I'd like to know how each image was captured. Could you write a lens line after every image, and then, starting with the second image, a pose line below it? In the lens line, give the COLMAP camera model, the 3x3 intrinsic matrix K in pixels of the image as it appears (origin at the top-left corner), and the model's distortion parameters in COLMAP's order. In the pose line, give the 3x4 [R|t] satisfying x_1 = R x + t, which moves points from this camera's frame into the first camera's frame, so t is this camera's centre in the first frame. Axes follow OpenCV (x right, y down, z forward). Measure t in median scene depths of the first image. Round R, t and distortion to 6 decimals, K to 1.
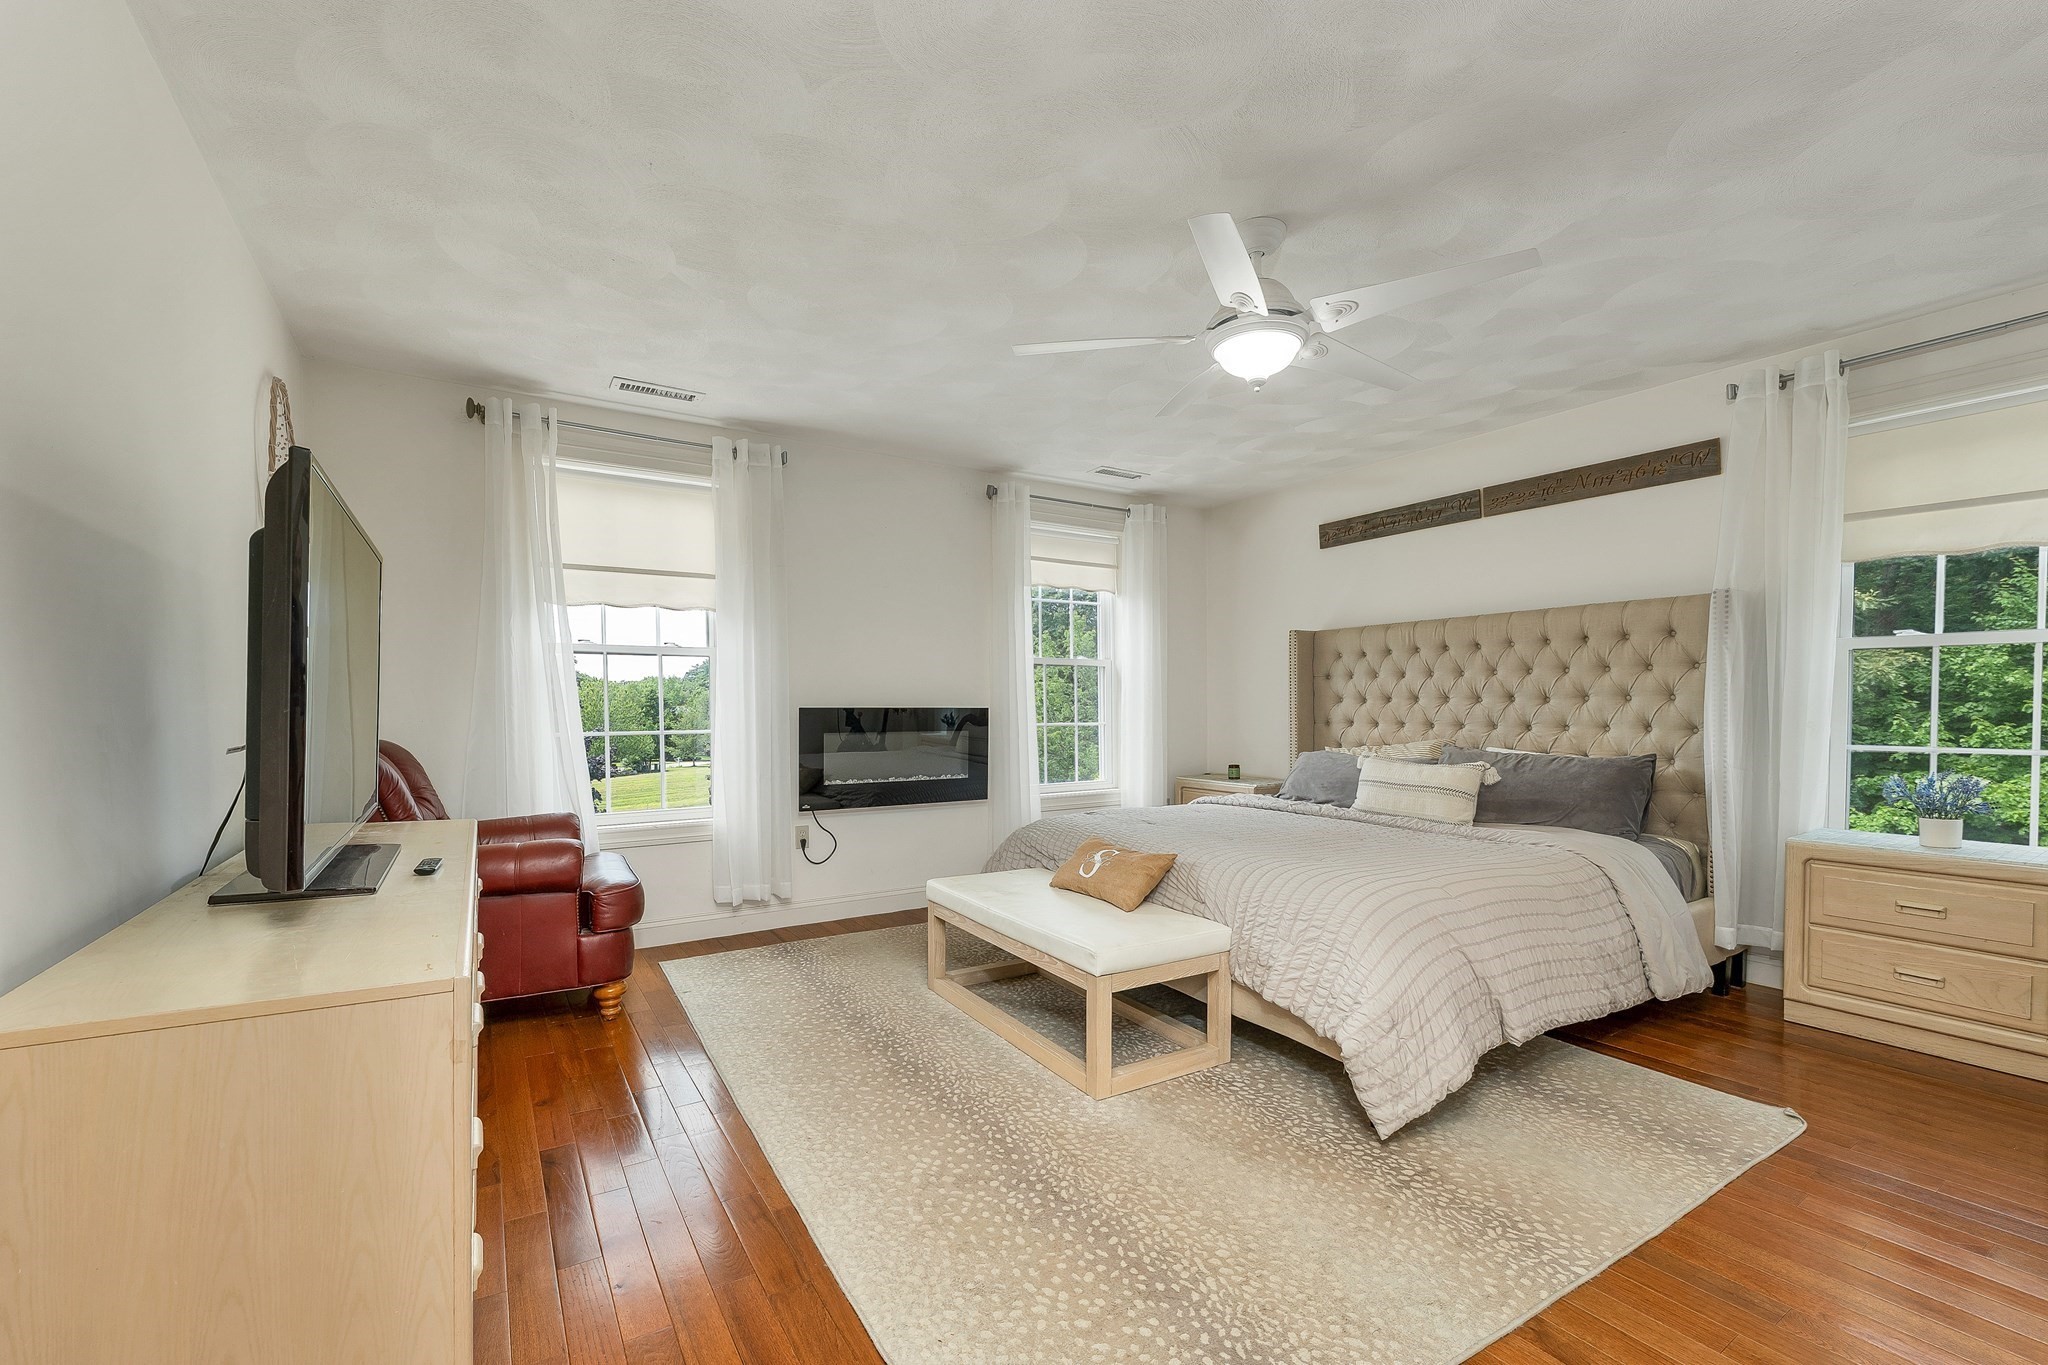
lens RADIAL K [[878.5, 0, 1024.3], [0, 878.5, 717.4], [0, 0, 1]] dist [0.024049, 0.000015]
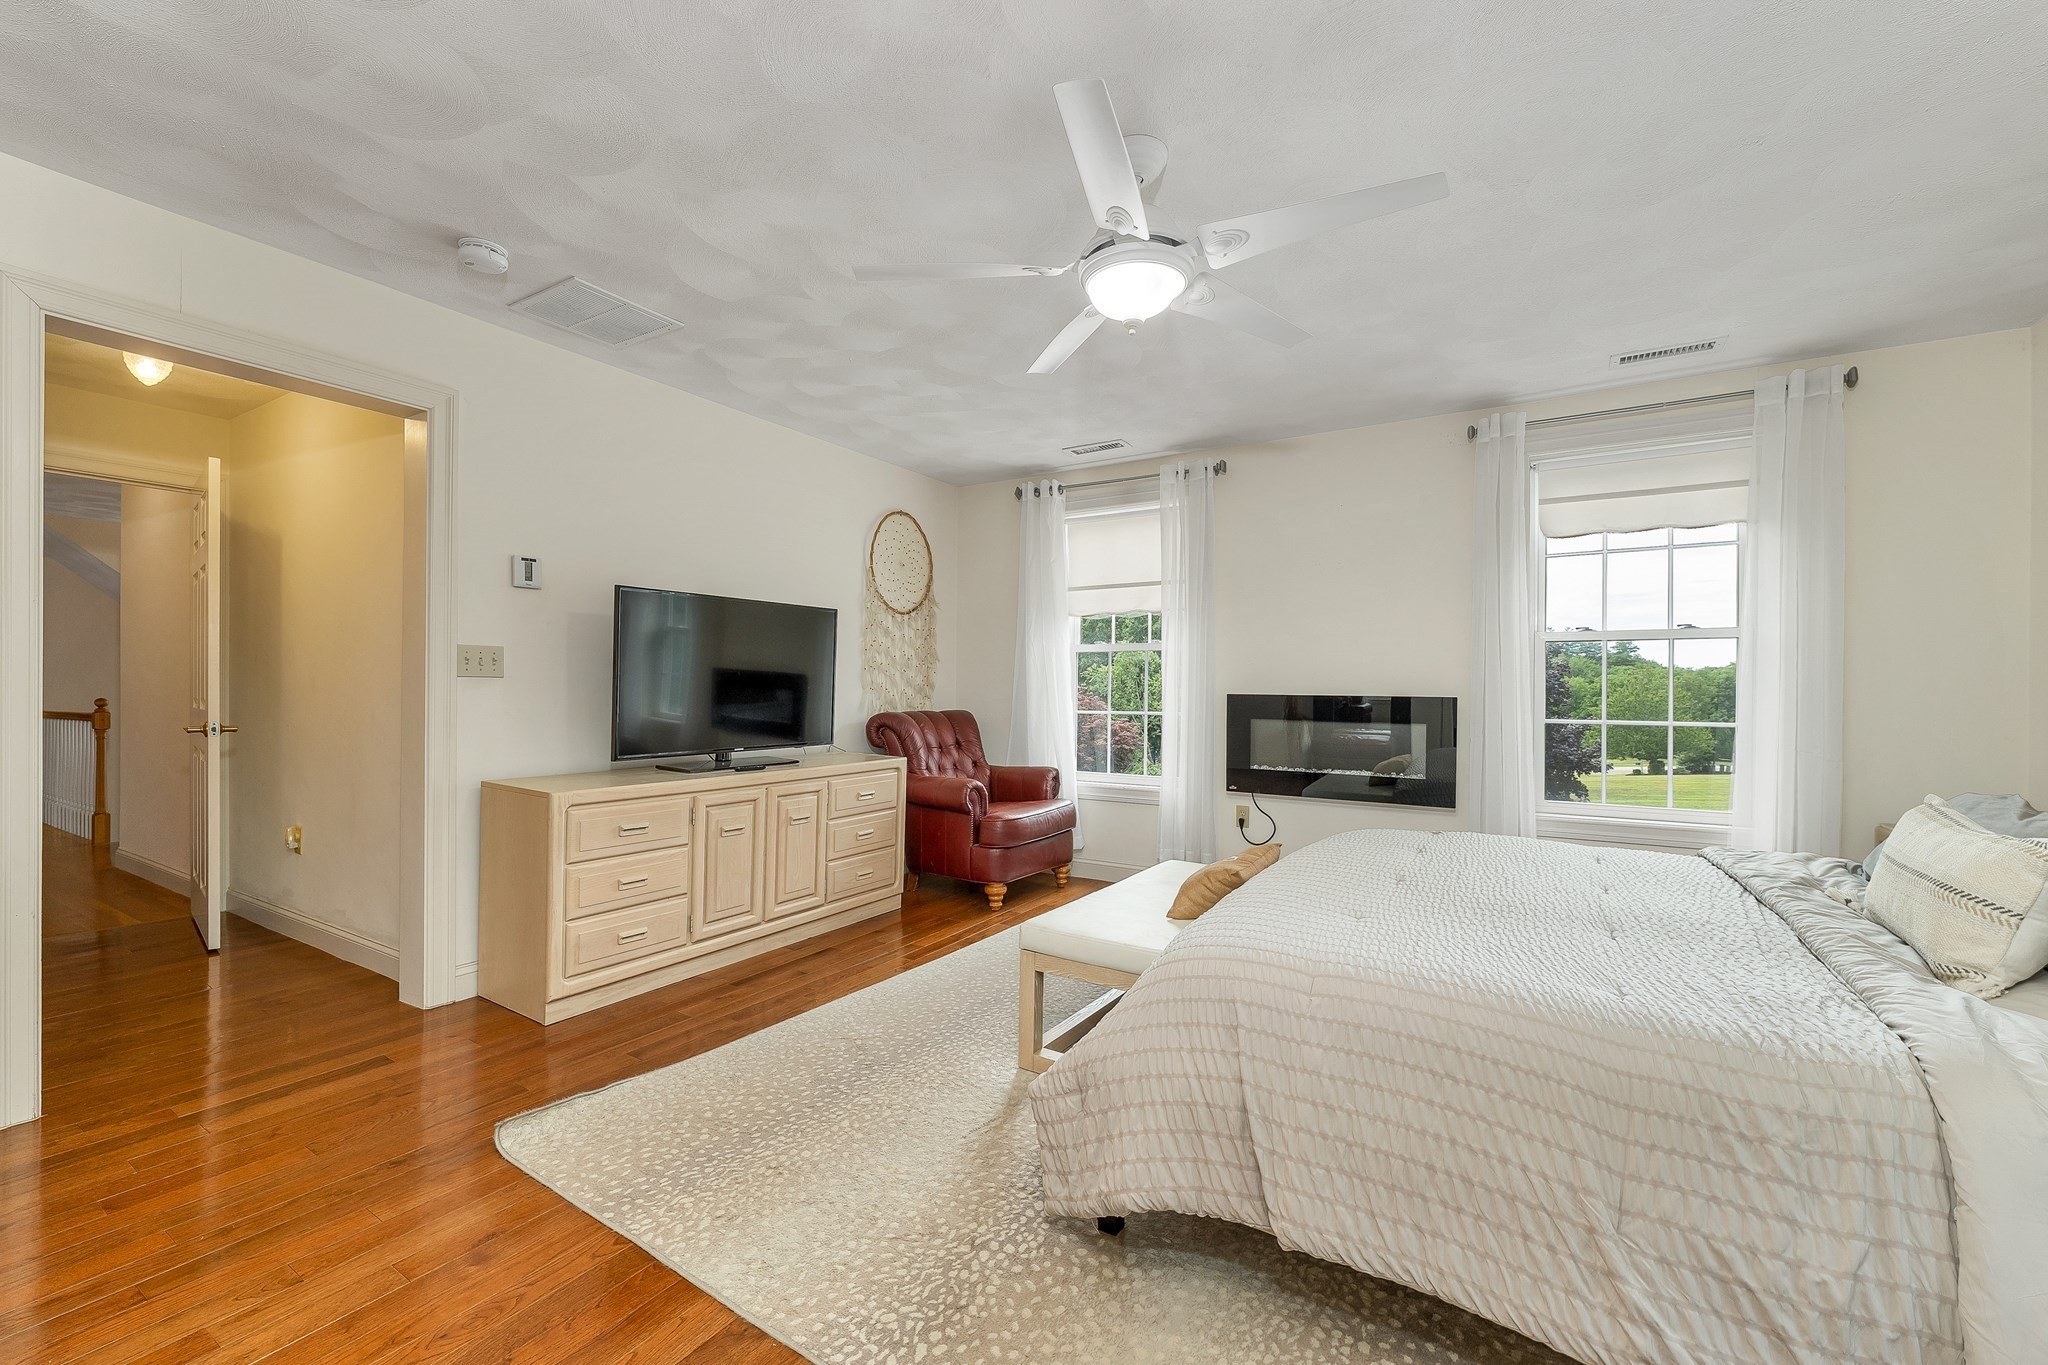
lens RADIAL K [[815.7, 0, 1024.0], [0, 815.7, 682.5], [0, 0, 1]] dist [-0.000614, -0.000057]
pose [[0.427881, -0.003420, -0.903829, 0.523463], [-0.020331, 0.999703, -0.013407, -0.006840], [0.903606, 0.024112, 0.427685, 0.339110]]
